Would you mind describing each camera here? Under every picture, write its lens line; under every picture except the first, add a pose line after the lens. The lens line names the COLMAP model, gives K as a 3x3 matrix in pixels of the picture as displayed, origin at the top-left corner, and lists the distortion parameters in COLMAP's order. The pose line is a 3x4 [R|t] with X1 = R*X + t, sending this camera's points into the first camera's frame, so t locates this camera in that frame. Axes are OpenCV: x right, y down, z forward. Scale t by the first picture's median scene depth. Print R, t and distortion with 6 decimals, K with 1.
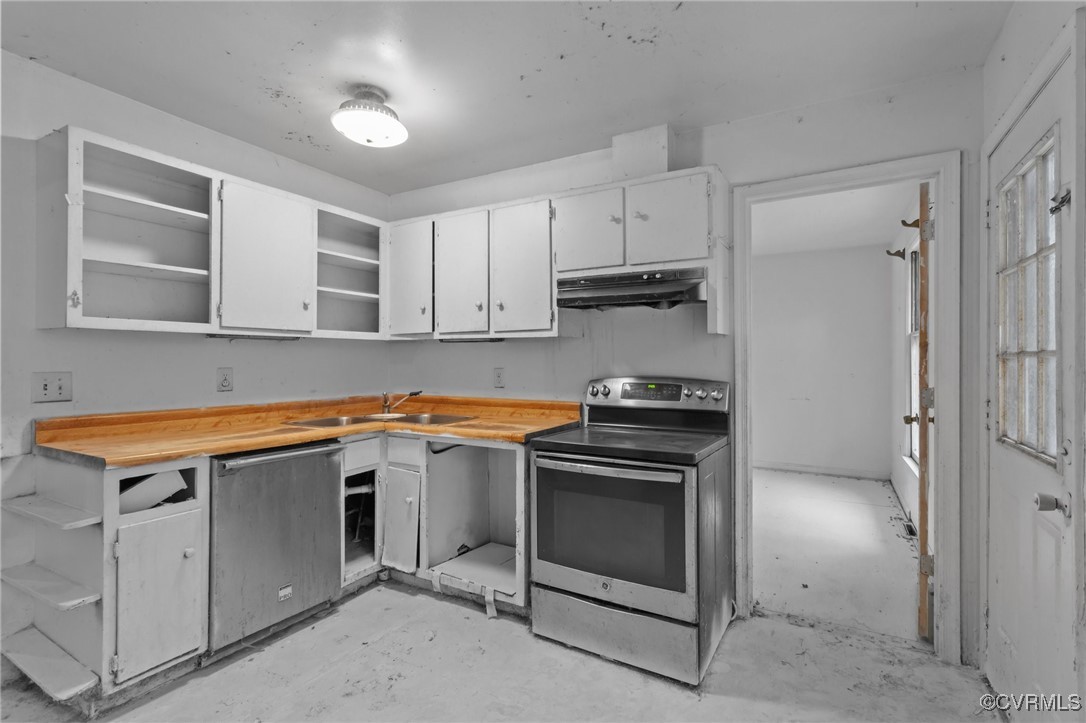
lens RADIAL K [[513.8, 0, 540.4], [0, 513.8, 353.5], [0, 0, 1]] dist [0.000969, 0.000909]
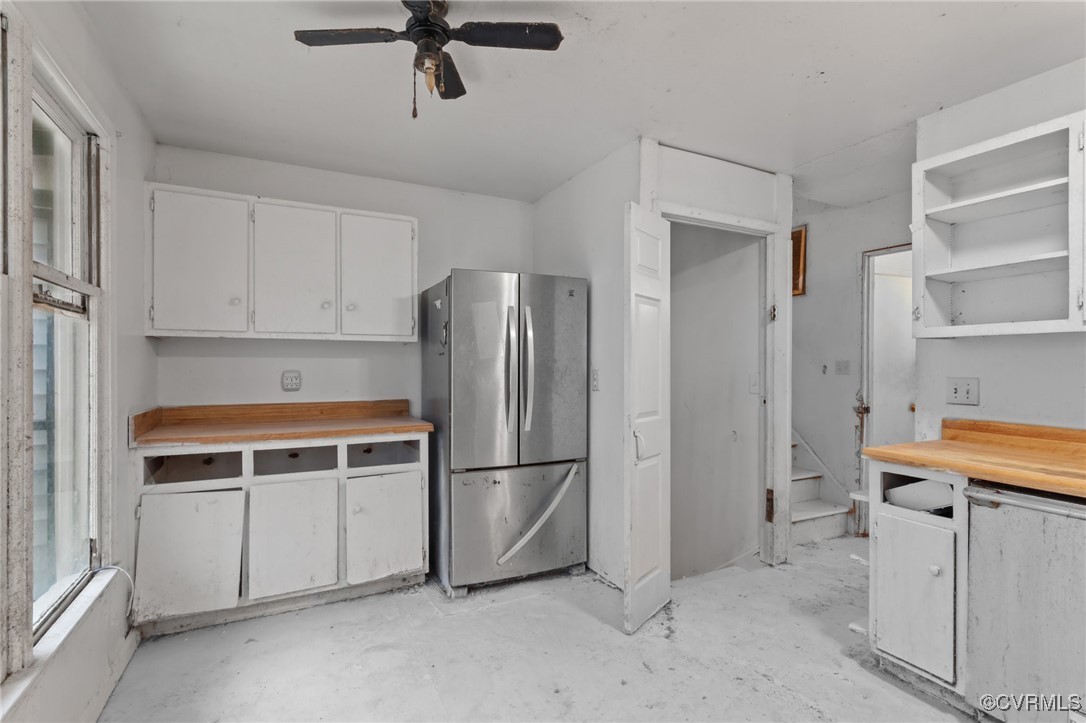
lens RADIAL K [[522.0, 0, 541.9], [0, 522.0, 364.7], [0, 0, 1]] dist [0.003791, 0.000862]
pose [[-0.554460, -0.003375, -0.832204, 0.444676], [0.006478, 0.999944, -0.008371, 0.010976], [0.832185, -0.010033, -0.554407, 0.803263]]
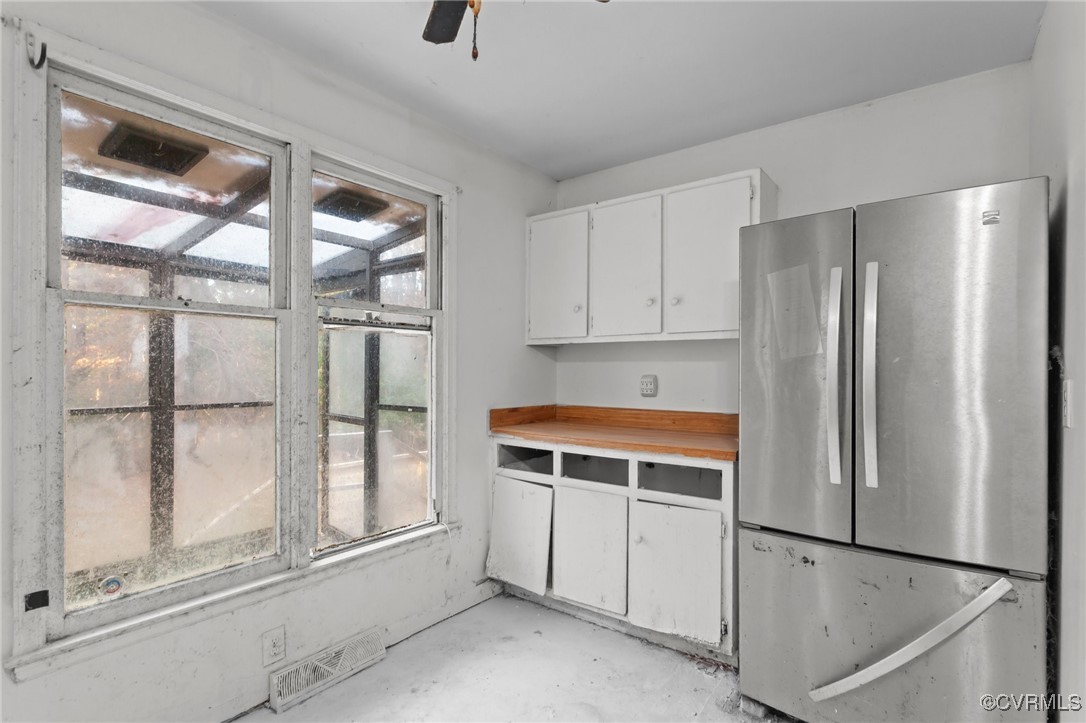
lens RADIAL K [[527.1, 0, 543.4], [0, 527.1, 371.7], [0, 0, 1]] dist [0.002292, 0.001337]
pose [[-0.992338, -0.005668, 0.123422, -0.238706], [-0.006674, 0.999948, -0.007745, 0.013708], [-0.123371, -0.008510, -0.992324, 0.828714]]
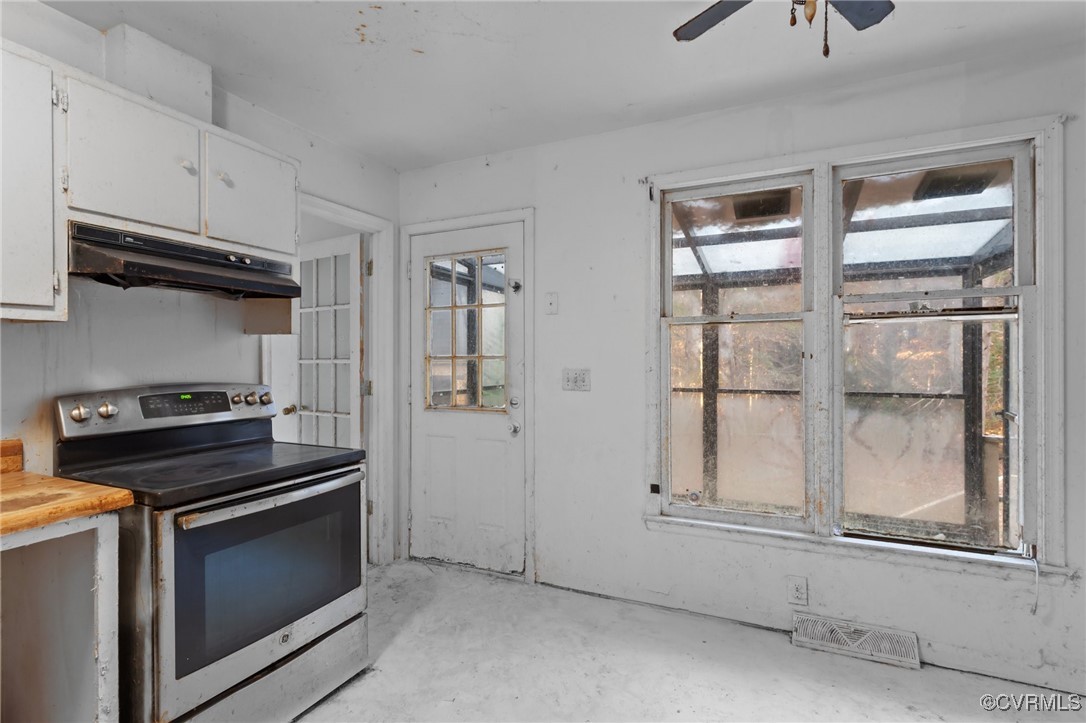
lens RADIAL K [[519.7, 0, 550.0], [0, 519.7, 359.1], [0, 0, 1]] dist [0.001310, 0.000431]
pose [[-0.092001, 0.002220, 0.995756, -0.679976], [-0.008110, 0.999963, -0.002979, 0.006609], [-0.995726, -0.008350, -0.091980, 0.609739]]
